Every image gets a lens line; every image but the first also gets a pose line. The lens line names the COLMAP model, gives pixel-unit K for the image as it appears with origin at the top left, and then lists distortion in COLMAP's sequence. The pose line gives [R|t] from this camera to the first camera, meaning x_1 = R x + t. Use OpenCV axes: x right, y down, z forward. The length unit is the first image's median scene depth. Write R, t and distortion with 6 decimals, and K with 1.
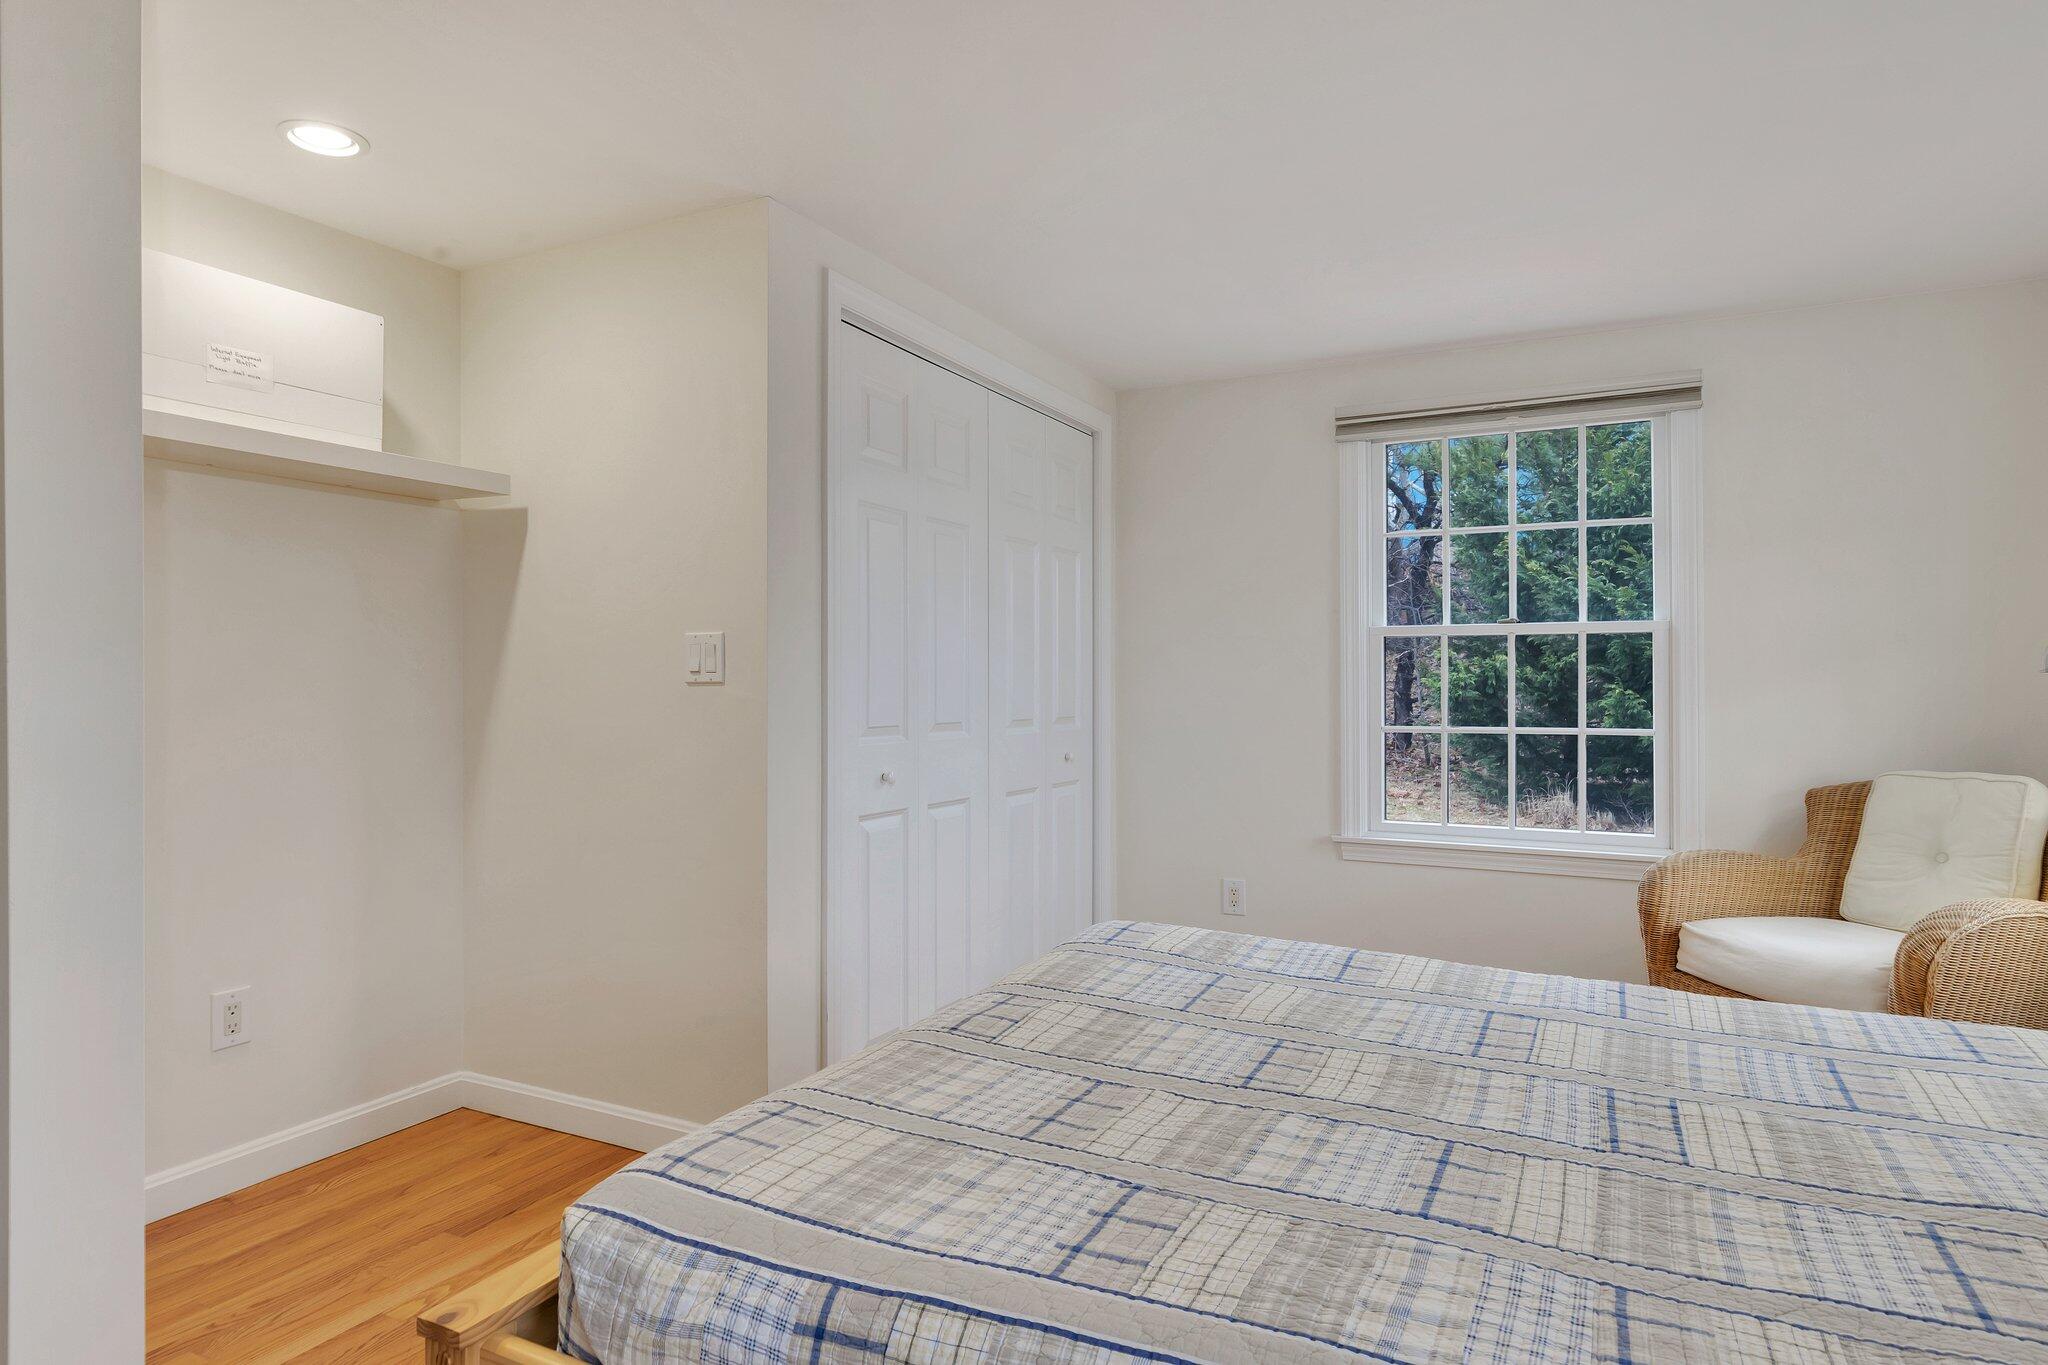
lens RADIAL K [[1178.0, 0, 971.0], [0, 1178.0, 693.5], [0, 0, 1]] dist [0.008882, -0.004497]
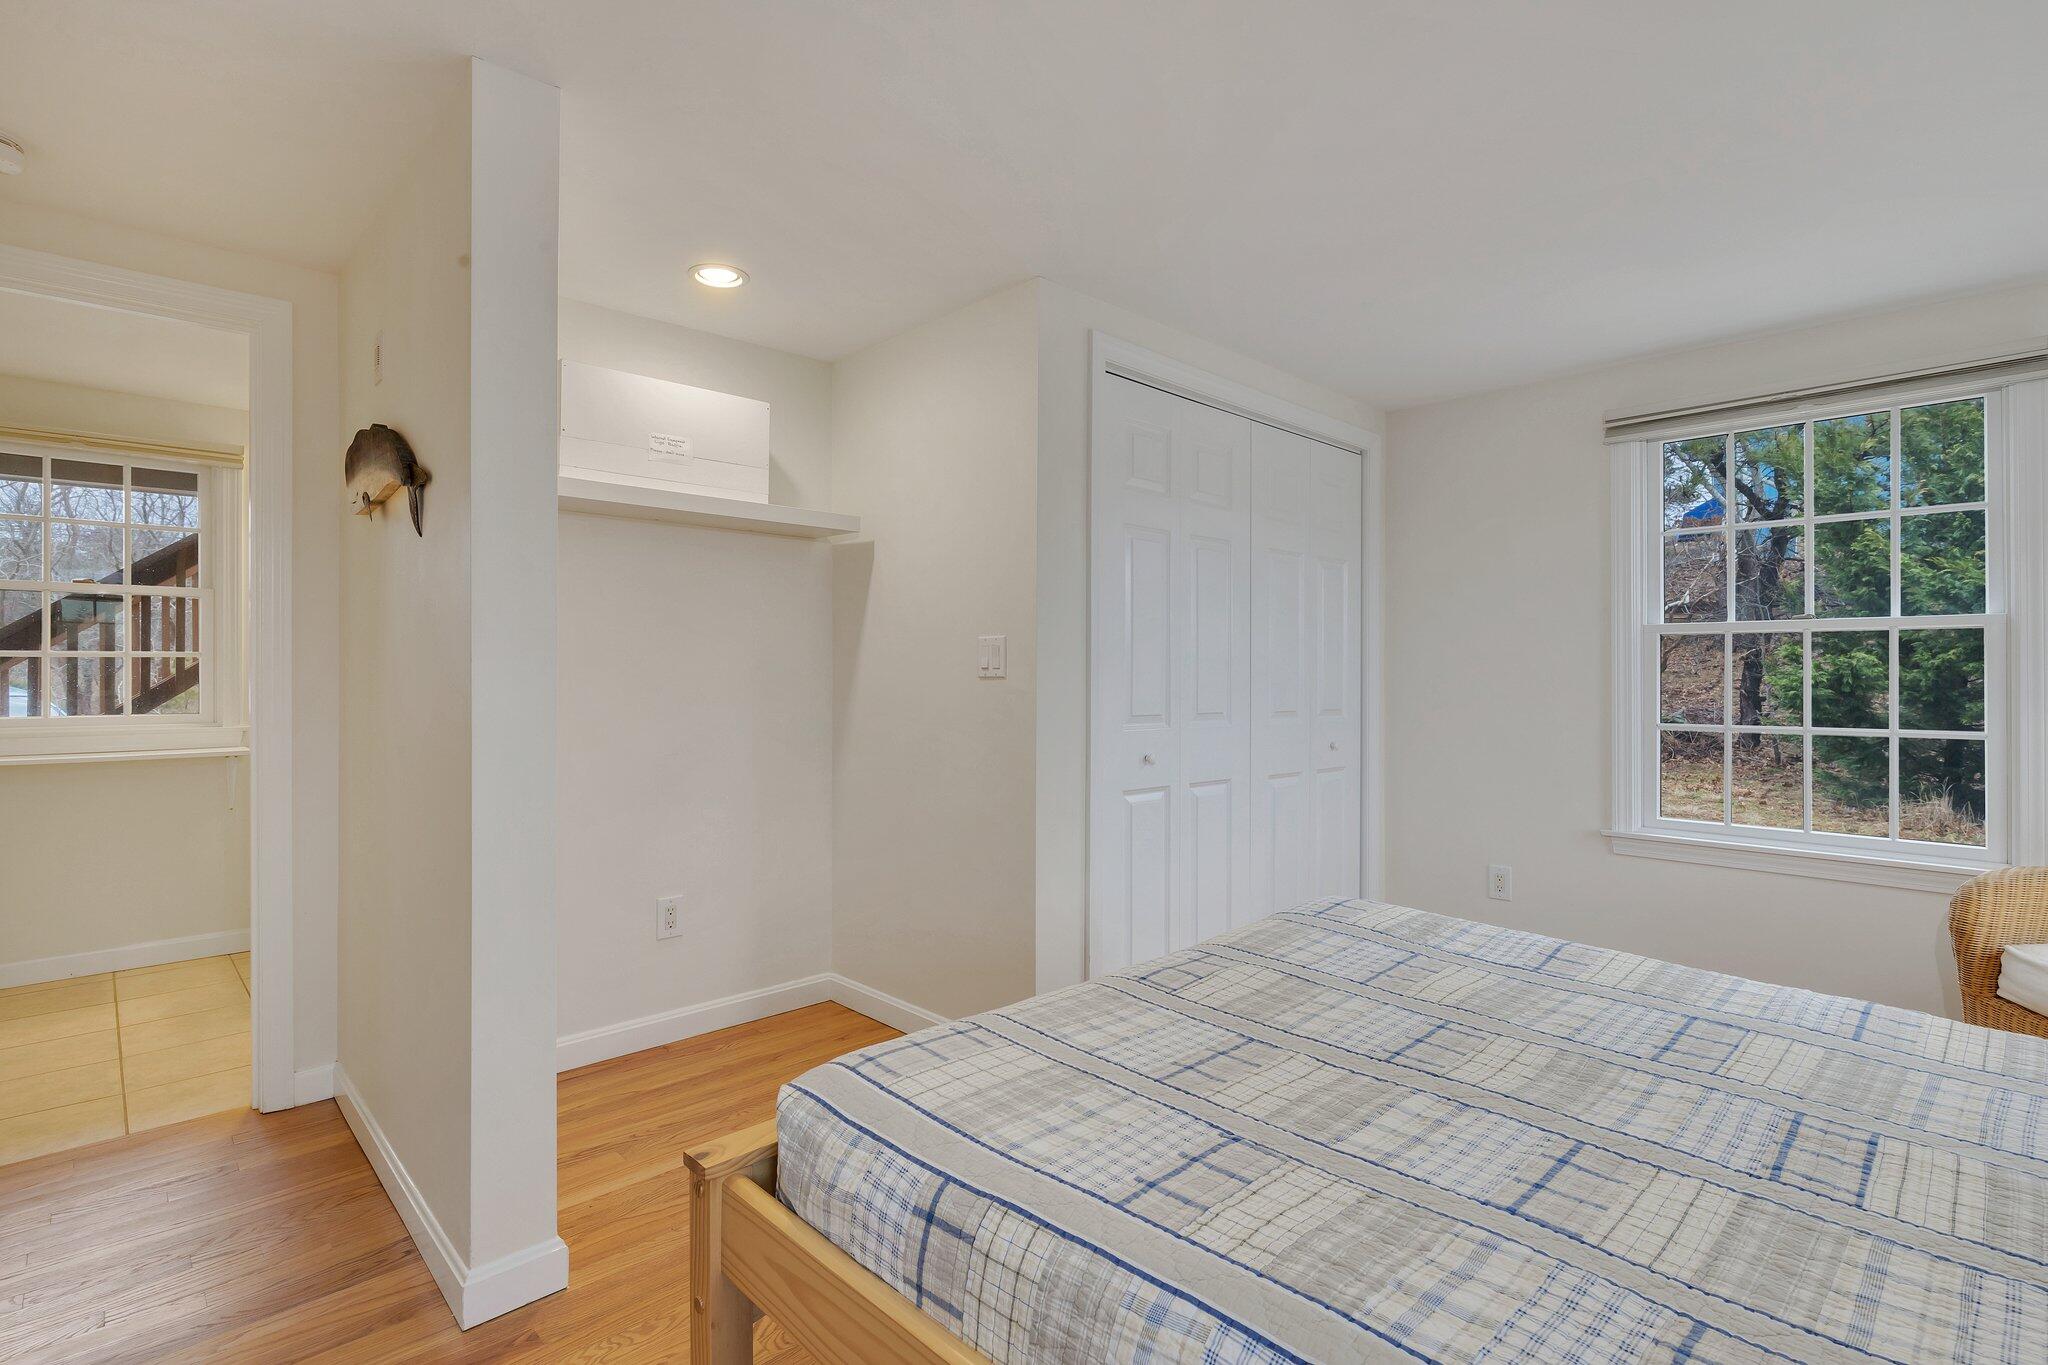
lens RADIAL K [[982.0, 0, 986.7], [0, 982.0, 682.4], [0, 0, 1]] dist [0.000084, 0.000014]
pose [[0.946124, 0.006011, -0.323750, 0.124335], [-0.007473, 0.999967, -0.003274, -0.000309], [0.323719, 0.005517, 0.946137, 0.034769]]
